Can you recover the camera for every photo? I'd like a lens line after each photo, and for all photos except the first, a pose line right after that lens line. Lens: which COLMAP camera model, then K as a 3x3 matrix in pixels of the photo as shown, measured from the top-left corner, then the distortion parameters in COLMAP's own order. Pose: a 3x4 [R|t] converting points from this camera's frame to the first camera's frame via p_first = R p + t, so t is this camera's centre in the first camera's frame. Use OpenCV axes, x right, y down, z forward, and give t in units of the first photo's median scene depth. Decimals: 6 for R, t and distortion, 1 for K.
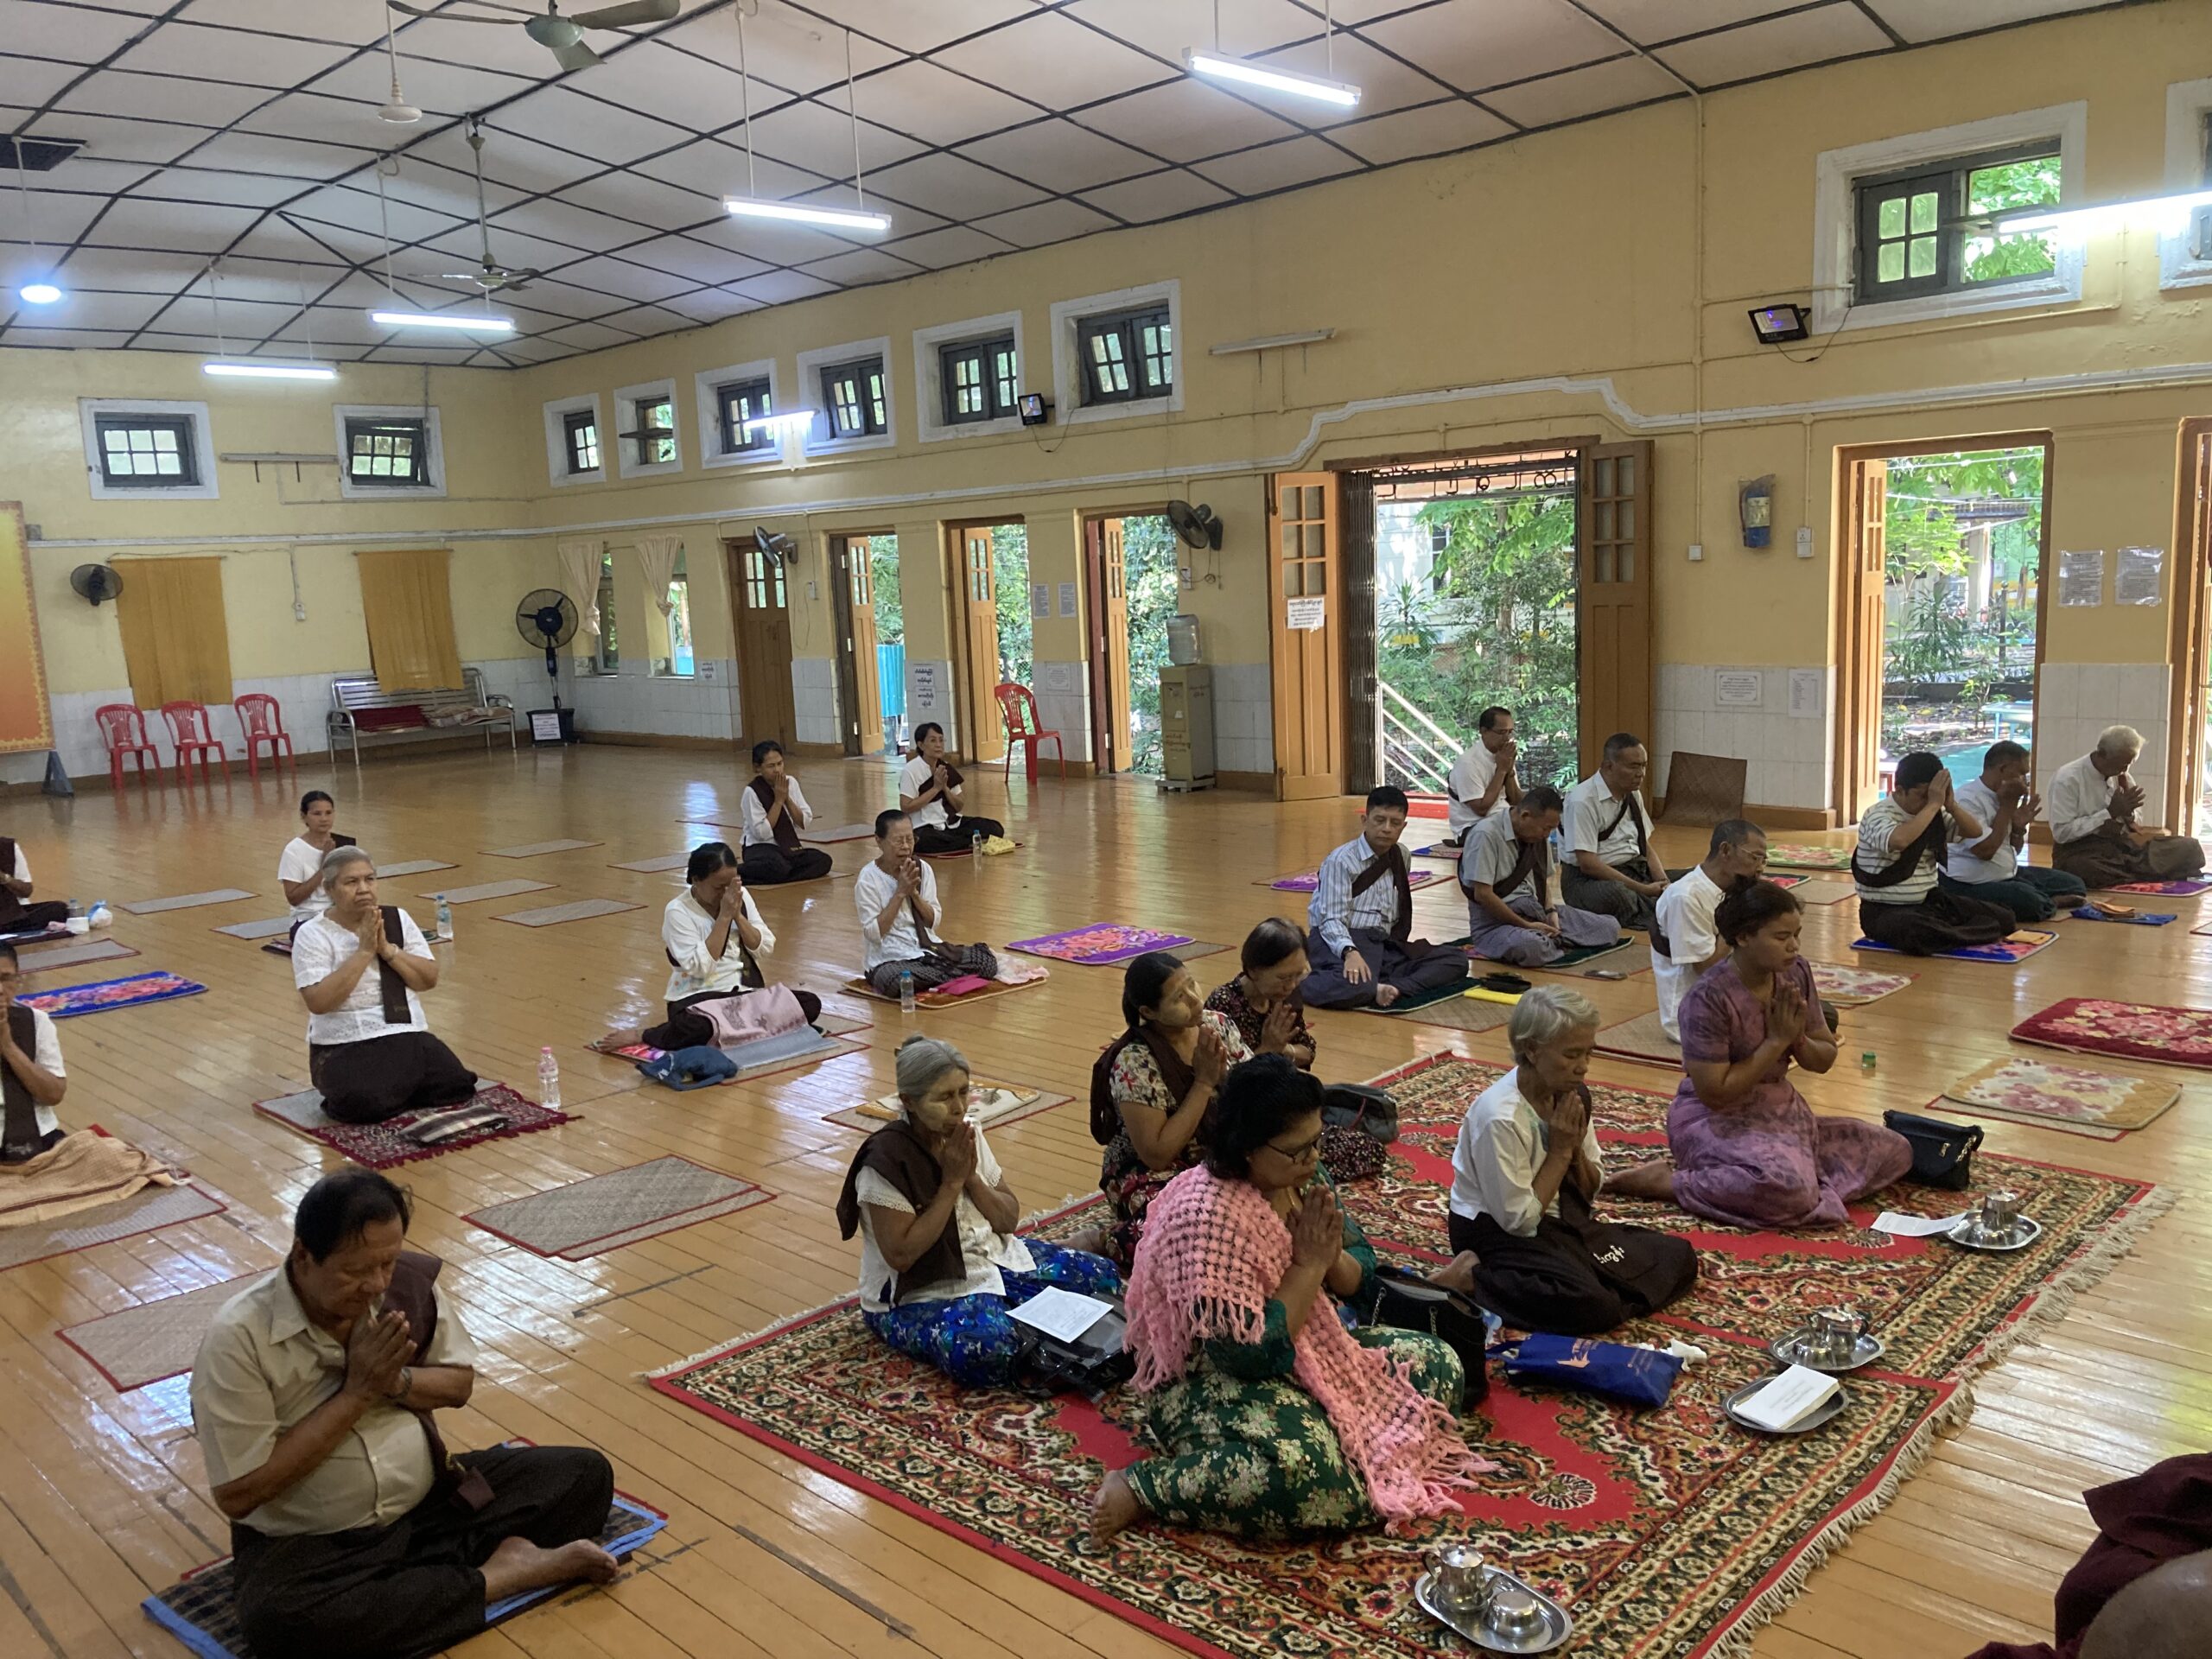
lens RADIAL K [[1826.7, 0, 1085.1], [0, 1826.7, 855.0], [0, 0, 1]] dist [0.019395, -0.004557]
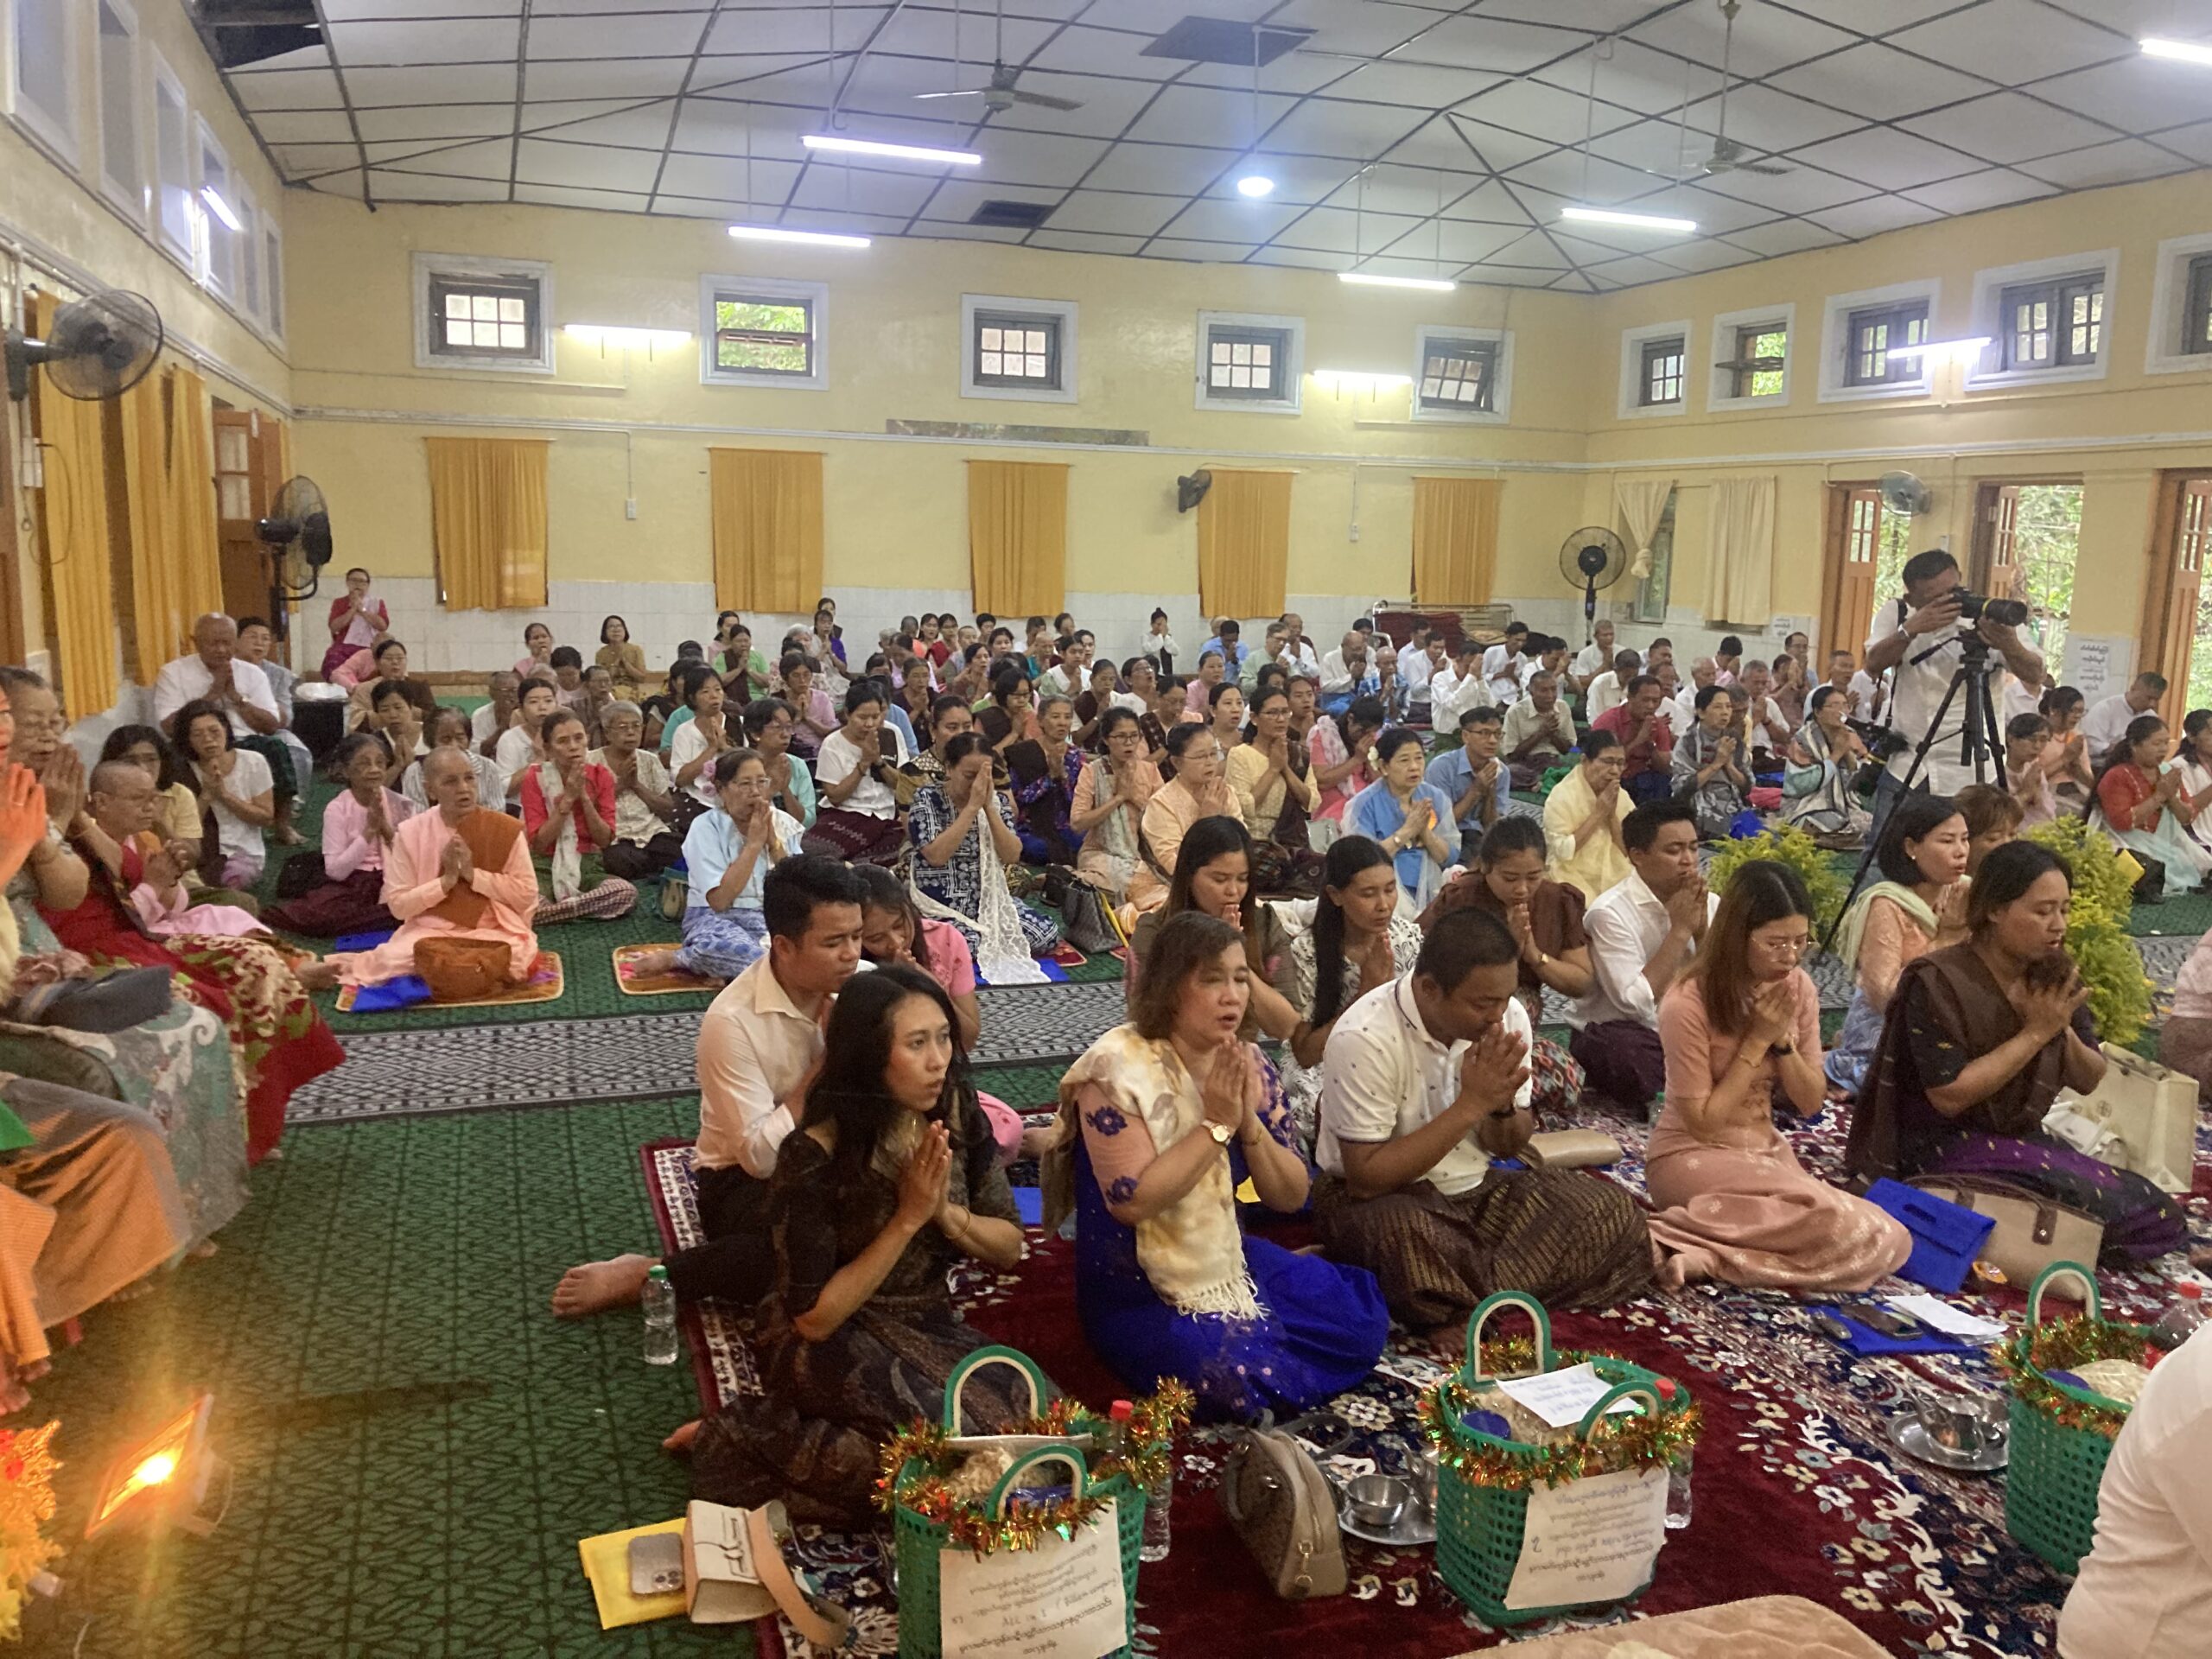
lens RADIAL K [[1826.7, 0, 1127.8], [0, 1826.7, 820.8], [0, 0, 1]] dist [0.019395, -0.004557]
pose [[0.904754, 0.135908, -0.403669, -0.150783], [-0.136359, 0.990270, 0.027782, 0.014536], [0.403517, 0.029908, 0.914483, 0.062161]]
